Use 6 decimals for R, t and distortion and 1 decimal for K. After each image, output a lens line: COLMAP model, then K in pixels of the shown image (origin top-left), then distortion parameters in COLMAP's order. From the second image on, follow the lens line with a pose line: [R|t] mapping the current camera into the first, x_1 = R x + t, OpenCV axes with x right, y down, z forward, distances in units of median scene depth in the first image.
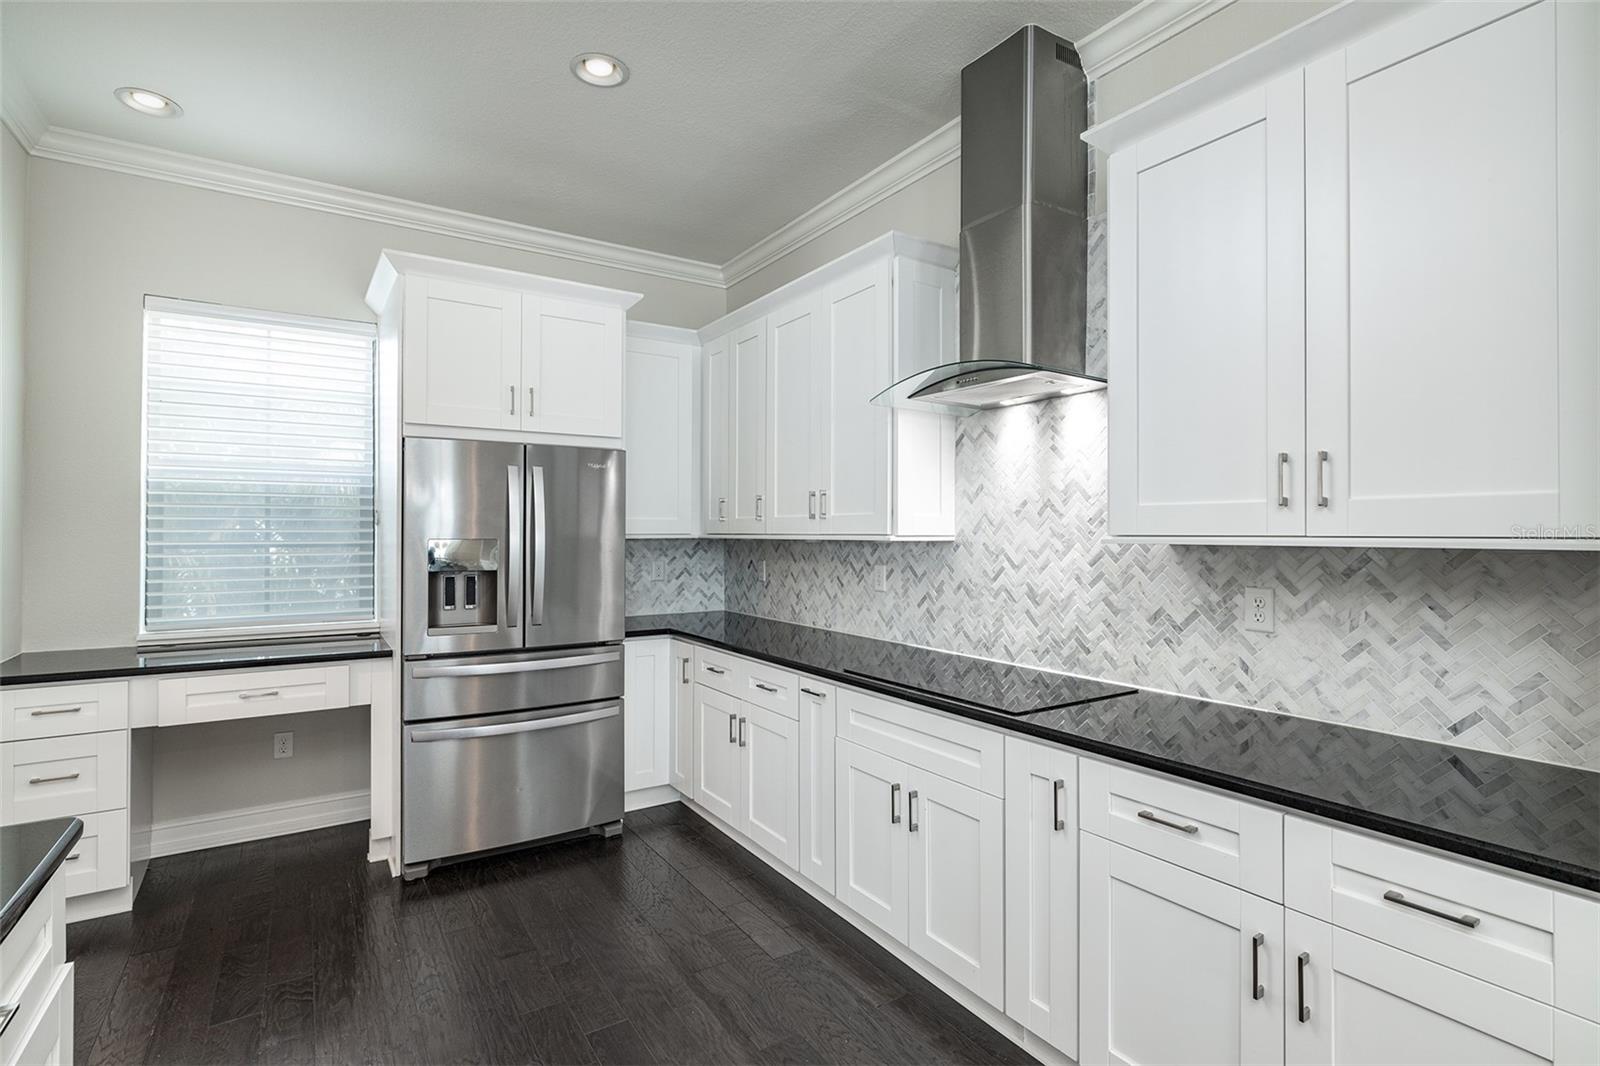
lens RADIAL K [[773.5, 0, 779.7], [0, 773.5, 526.4], [0, 0, 1]] dist [0.003629, 0.000078]
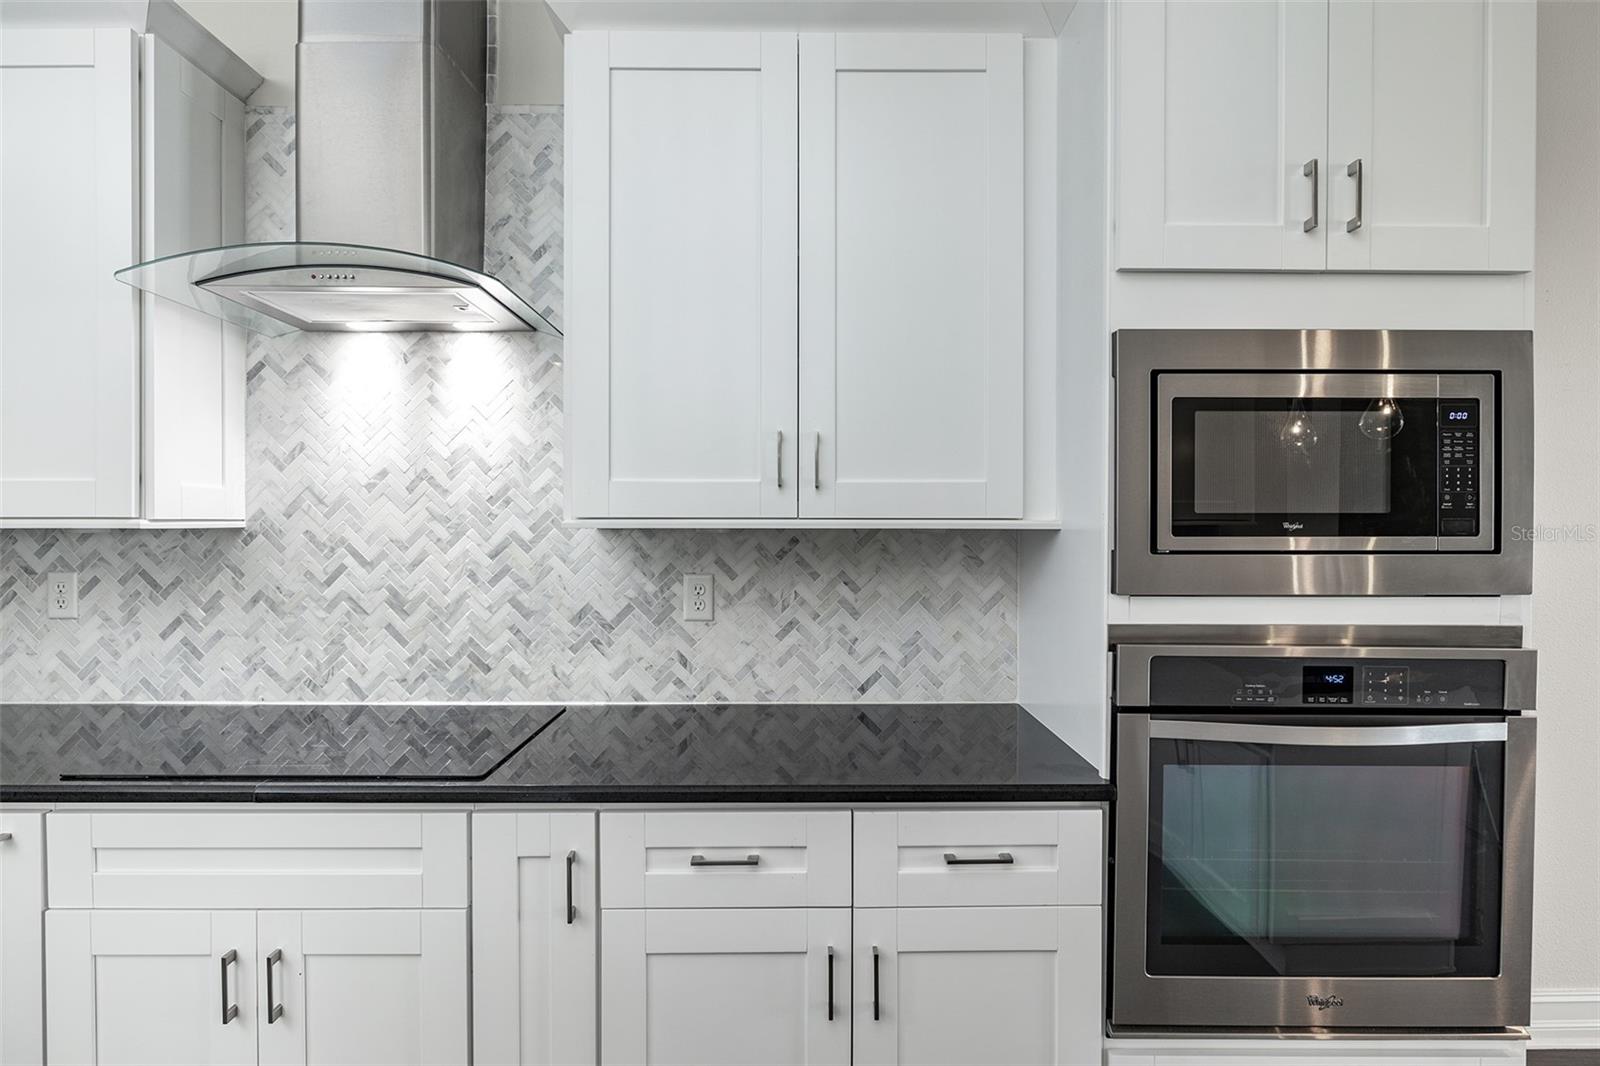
lens RADIAL K [[822.1, 0, 763.2], [0, 822.1, 525.7], [0, 0, 1]] dist [0.000495, 0.000499]
pose [[0.525269, -0.004688, 0.850923, -0.154485], [-0.007210, 0.999924, 0.009960, 0.008611], [-0.850906, -0.011367, 0.525195, 0.341244]]
